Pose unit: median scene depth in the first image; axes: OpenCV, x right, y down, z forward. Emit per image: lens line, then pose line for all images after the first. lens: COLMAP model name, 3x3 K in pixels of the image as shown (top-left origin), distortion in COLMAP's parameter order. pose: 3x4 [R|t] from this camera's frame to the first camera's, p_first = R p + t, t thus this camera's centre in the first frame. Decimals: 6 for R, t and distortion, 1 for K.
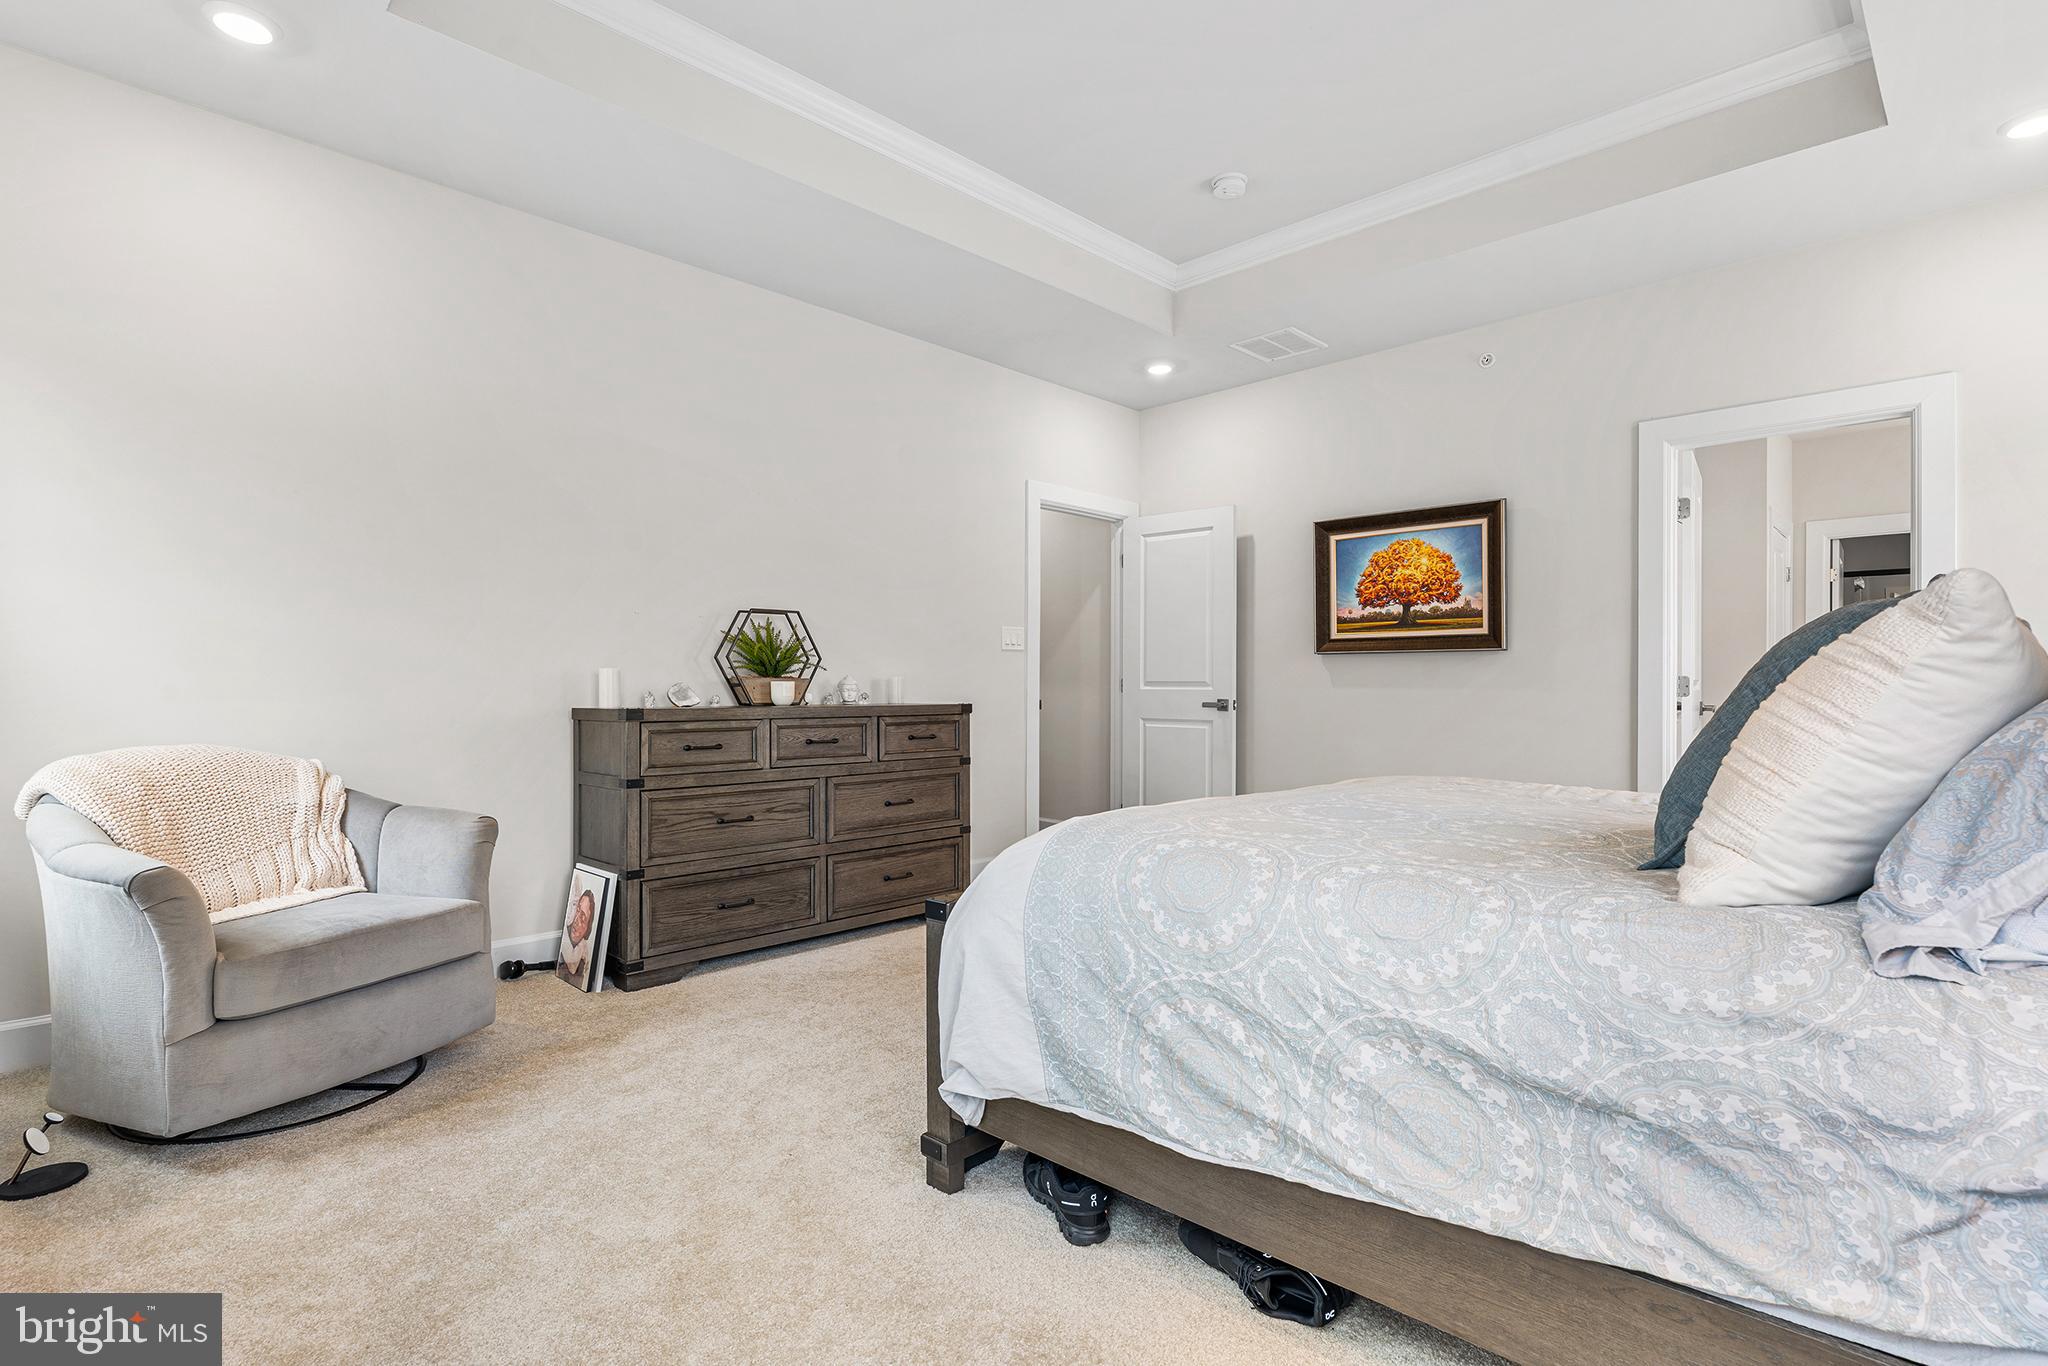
lens RADIAL K [[1002.0, 0, 1021.0], [0, 1002.0, 687.2], [0, 0, 1]] dist [0.002769, 0.000278]
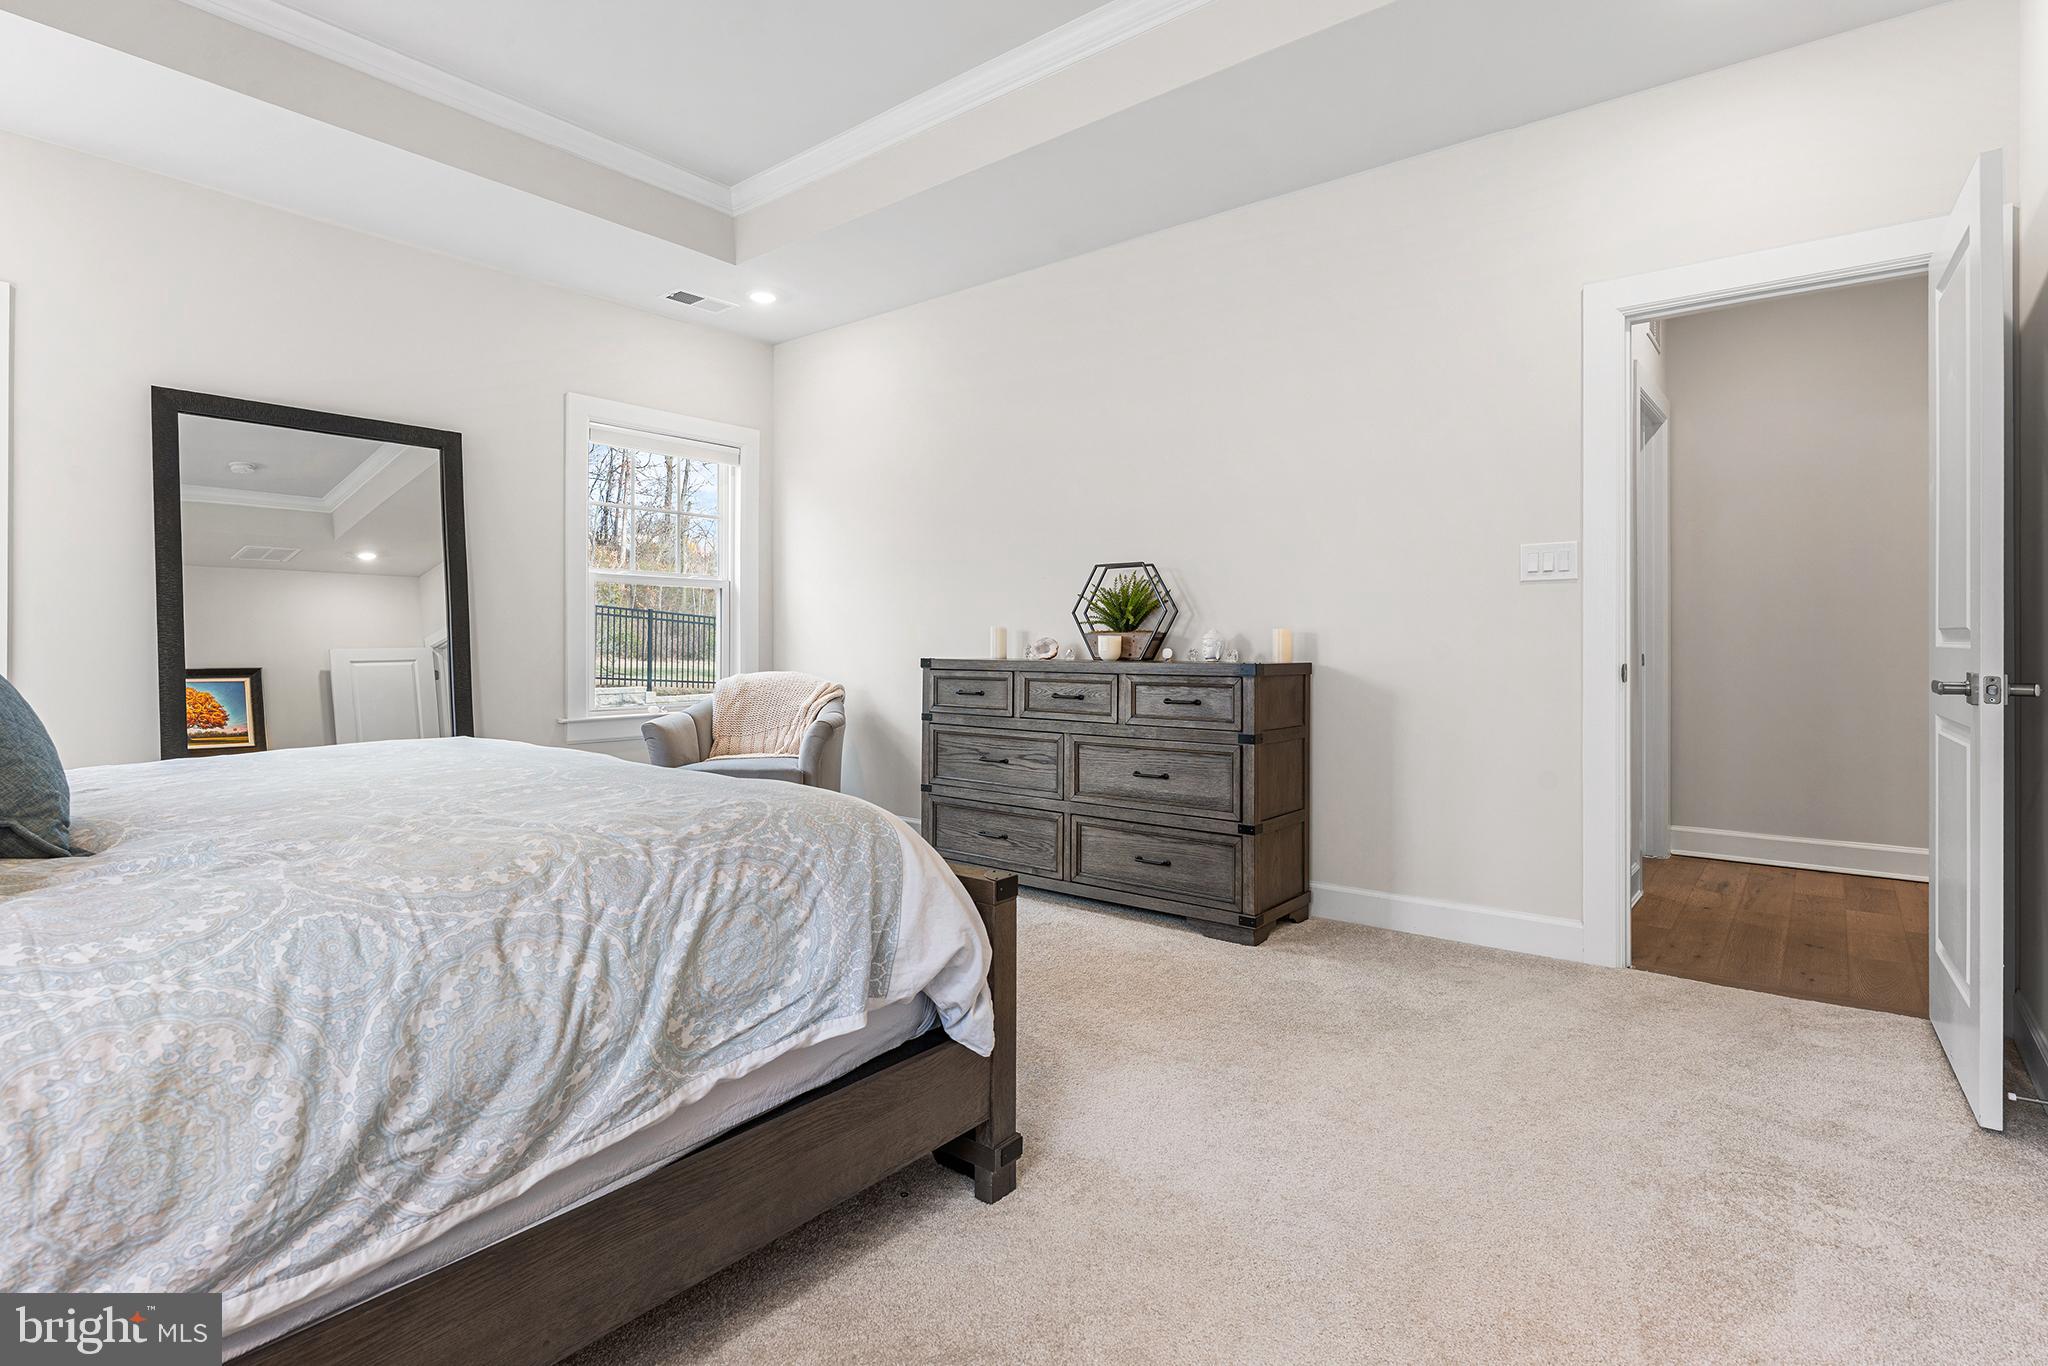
lens RADIAL K [[994.4, 0, 1016.6], [0, 994.4, 649.0], [0, 0, 1]] dist [-0.002910, -0.000987]
pose [[0.098508, 0.003808, -0.995129, 0.754723], [-0.002754, 0.999990, 0.003554, 0.003979], [0.995132, 0.002390, 0.098518, 0.841366]]
